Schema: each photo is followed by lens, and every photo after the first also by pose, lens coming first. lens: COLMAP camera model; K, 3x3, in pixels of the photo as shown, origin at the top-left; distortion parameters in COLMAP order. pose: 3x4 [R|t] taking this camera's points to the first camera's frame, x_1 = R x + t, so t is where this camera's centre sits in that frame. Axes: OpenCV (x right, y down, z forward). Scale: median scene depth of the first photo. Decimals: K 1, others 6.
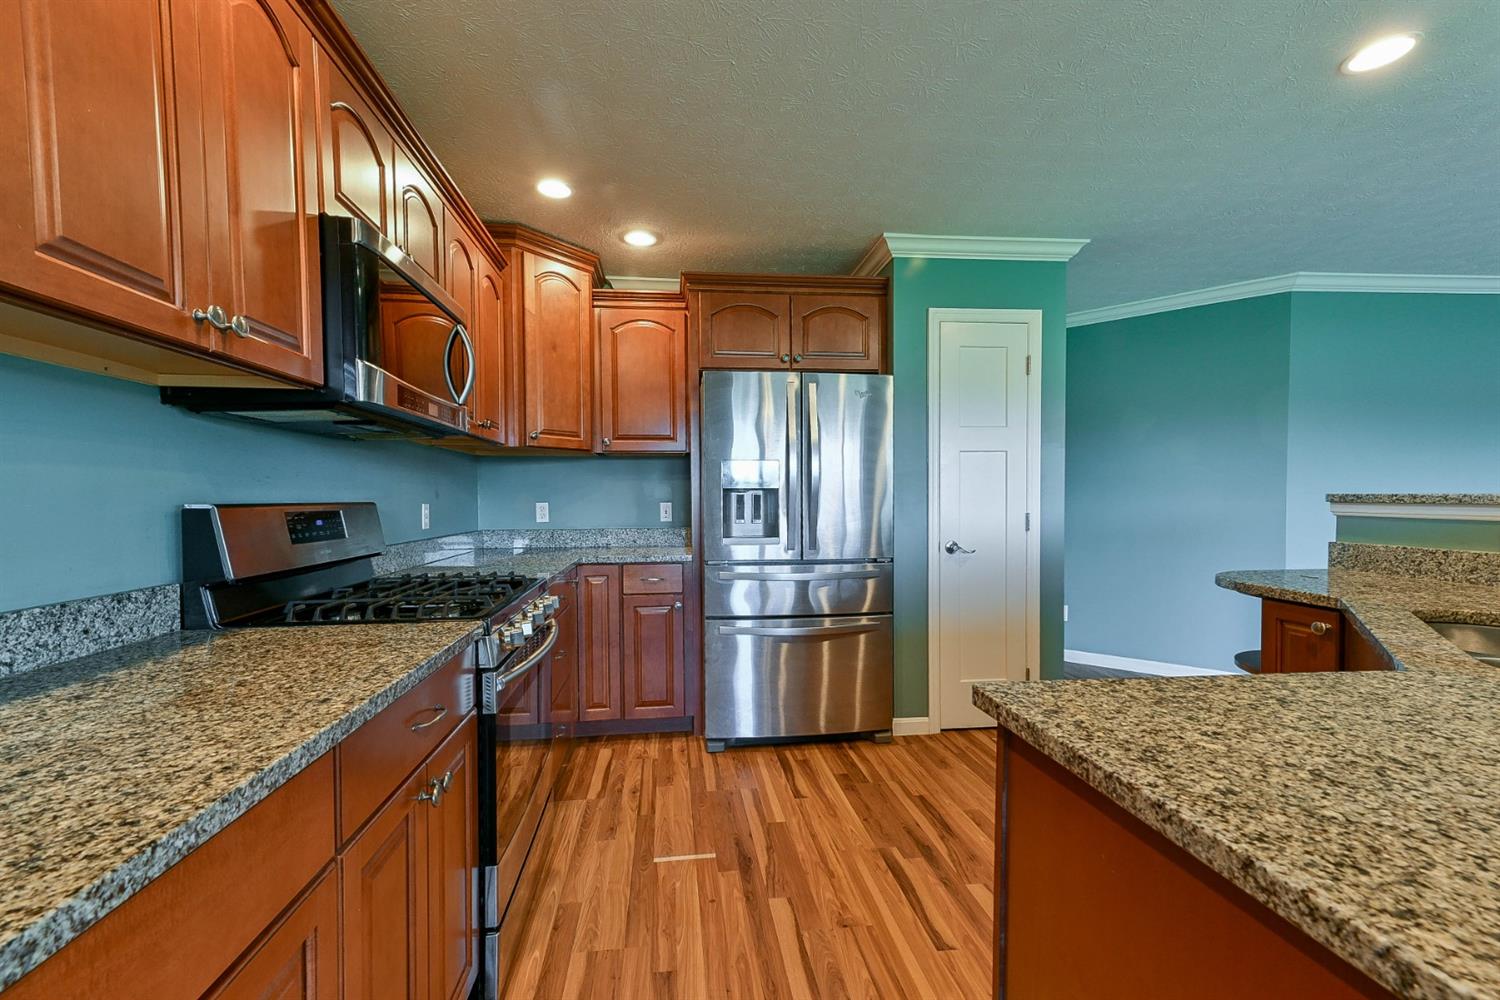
lens RADIAL K [[623.5, 0, 739.8], [0, 623.5, 513.7], [0, 0, 1]] dist [0.020246, 0.000043]
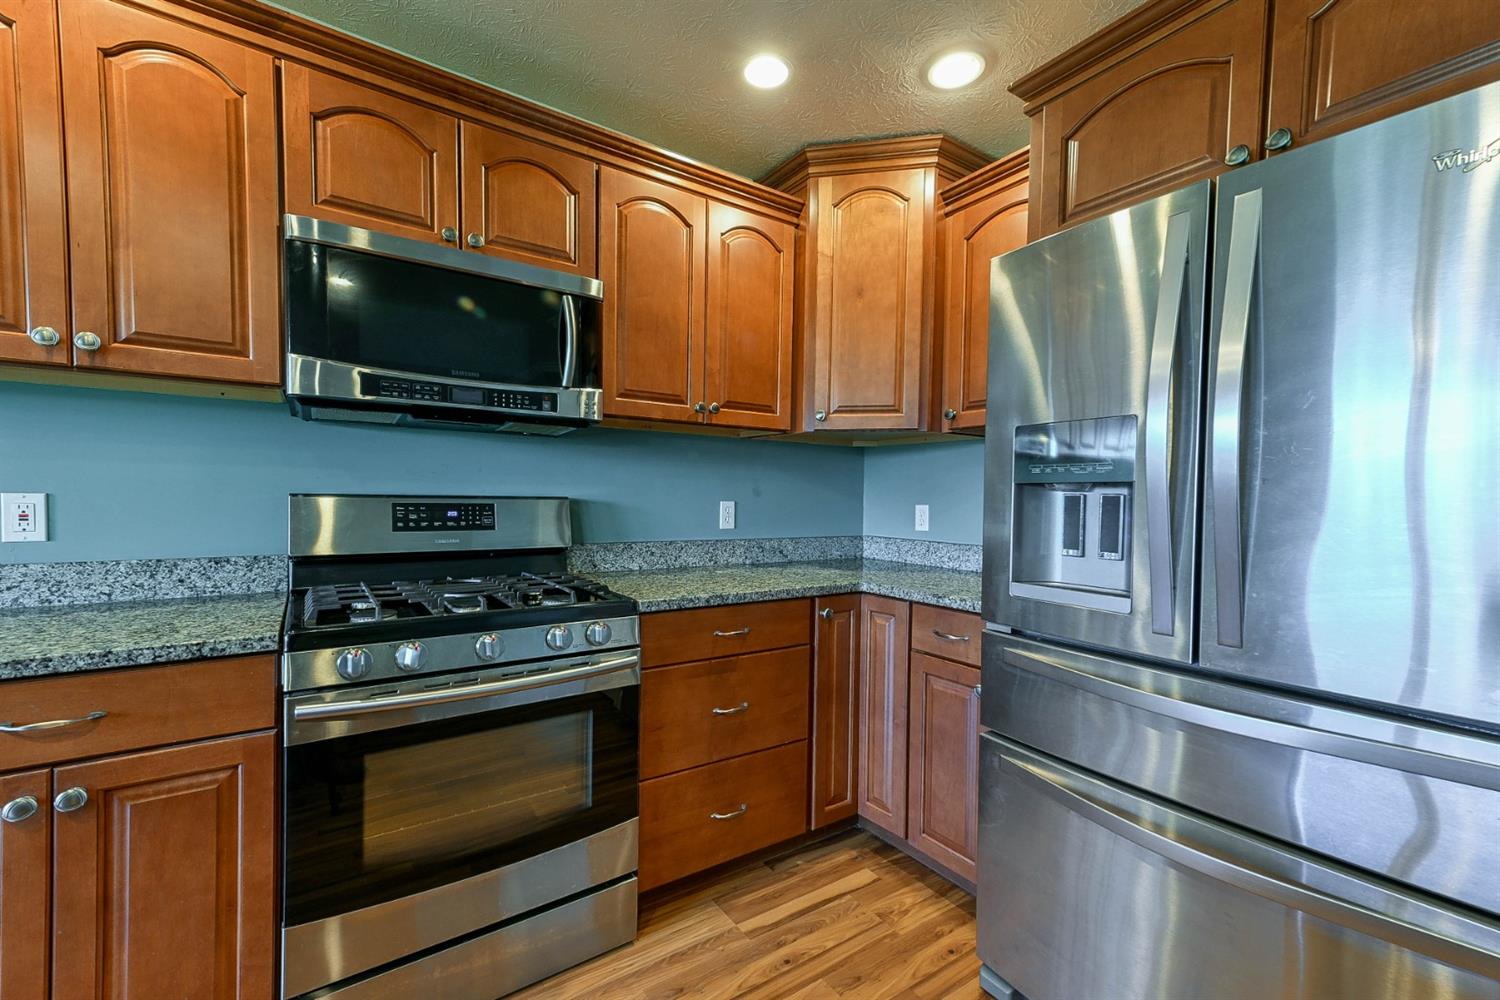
lens RADIAL K [[623.5, 0, 739.8], [0, 623.5, 513.7], [0, 0, 1]] dist [0.020246, 0.000043]
pose [[0.461185, 0.035945, -0.886575, 0.382374], [-0.039471, 0.999021, 0.019971, -0.020223], [0.886425, 0.025784, 0.462153, 0.695982]]
